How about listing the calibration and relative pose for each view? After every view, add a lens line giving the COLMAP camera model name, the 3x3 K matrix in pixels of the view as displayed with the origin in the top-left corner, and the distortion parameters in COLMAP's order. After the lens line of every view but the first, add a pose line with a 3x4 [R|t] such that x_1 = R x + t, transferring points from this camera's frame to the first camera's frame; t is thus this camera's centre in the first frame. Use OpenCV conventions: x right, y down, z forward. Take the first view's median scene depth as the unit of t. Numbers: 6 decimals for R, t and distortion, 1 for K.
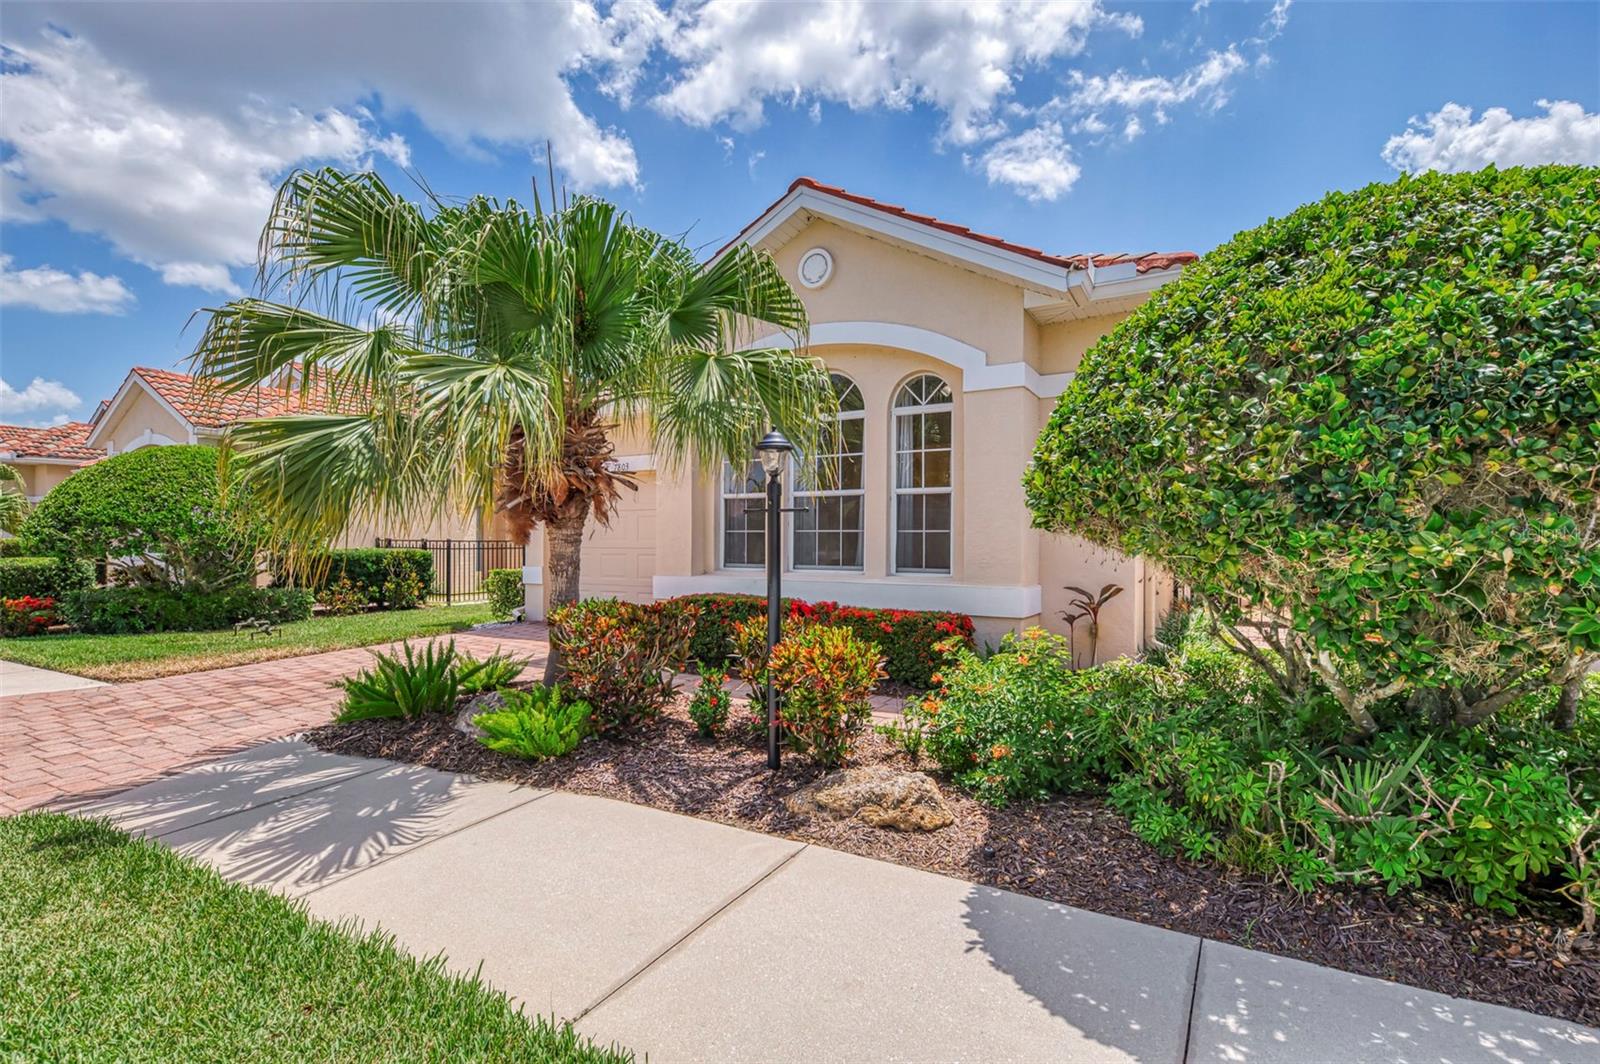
lens RADIAL K [[787.3, 0, 799.9], [0, 787.3, 538.4], [0, 0, 1]] dist [0.001697, -0.000204]
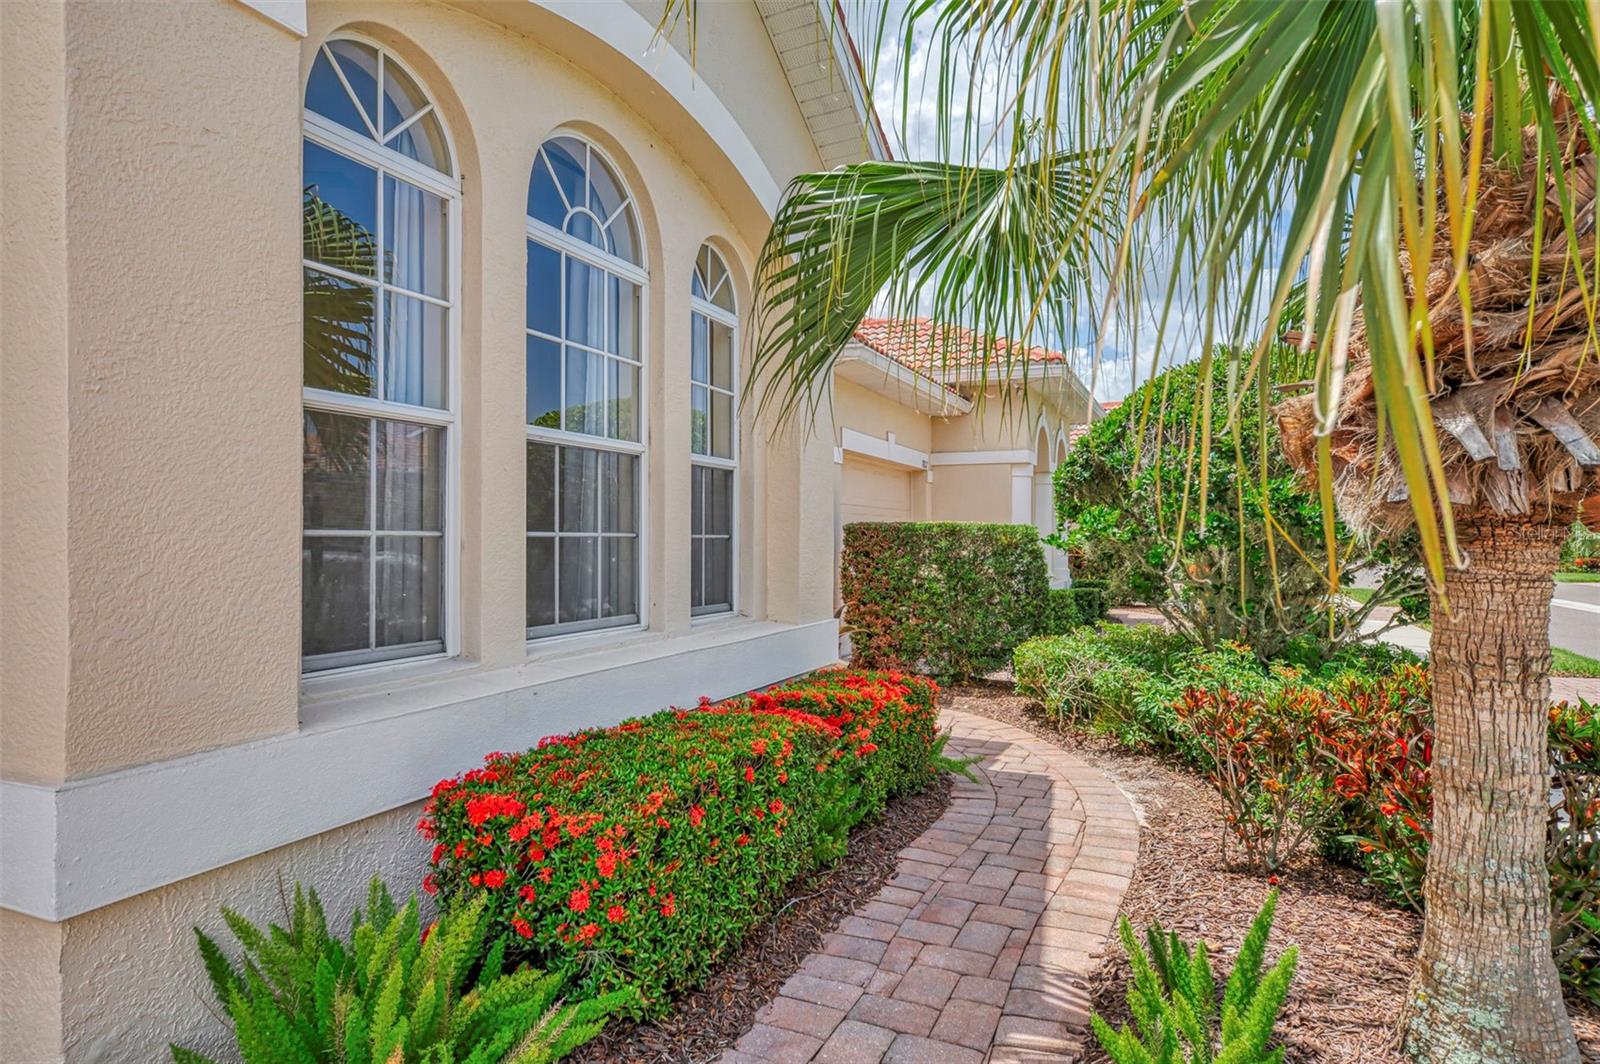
lens RADIAL K [[935.6, 0, 807.3], [0, 935.6, 527.1], [0, 0, 1]] dist [0.001479, -0.000271]
pose [[-0.120450, 0.004811, 0.992708, -0.358027], [-0.012401, 0.999903, -0.006350, -0.010495], [-0.992642, -0.013075, -0.120378, 0.953184]]
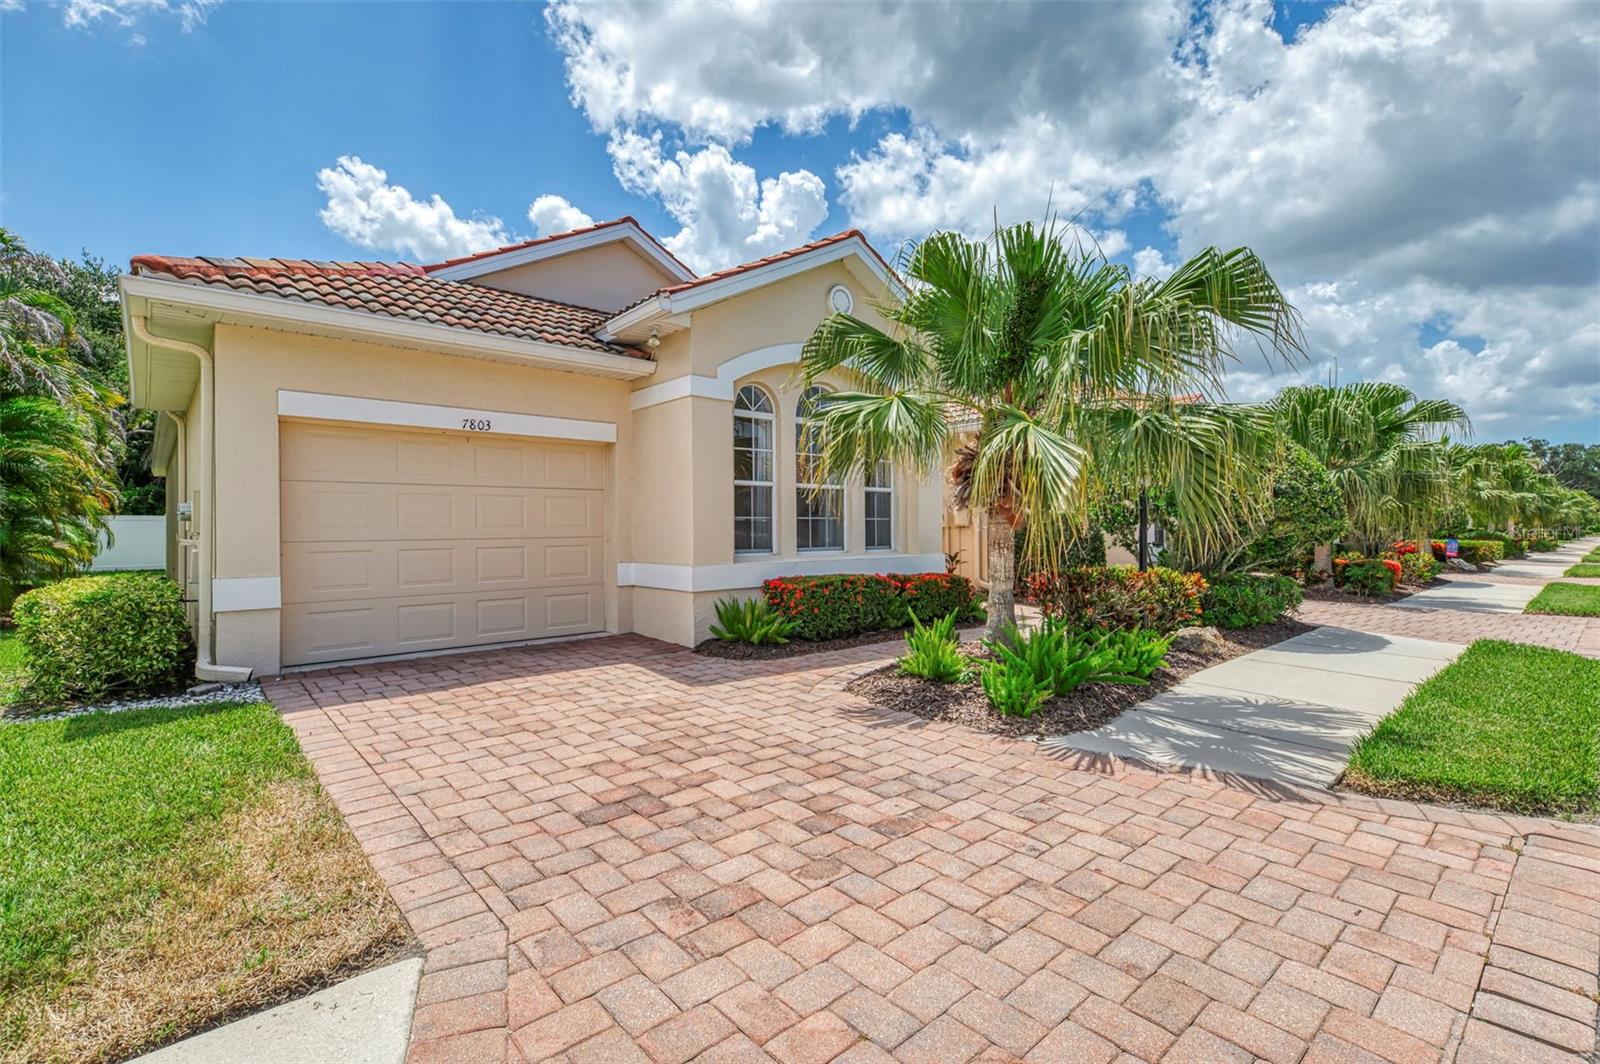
lens RADIAL K [[734.4, 0, 799.1], [0, 734.4, 525.9], [0, 0, 1]] dist [-0.003274, -0.000130]
pose [[0.320183, -0.003395, 0.947350, -1.009487], [0.000216, 0.999994, 0.003510, 0.000336], [-0.947356, -0.000919, 0.320181, 0.650336]]
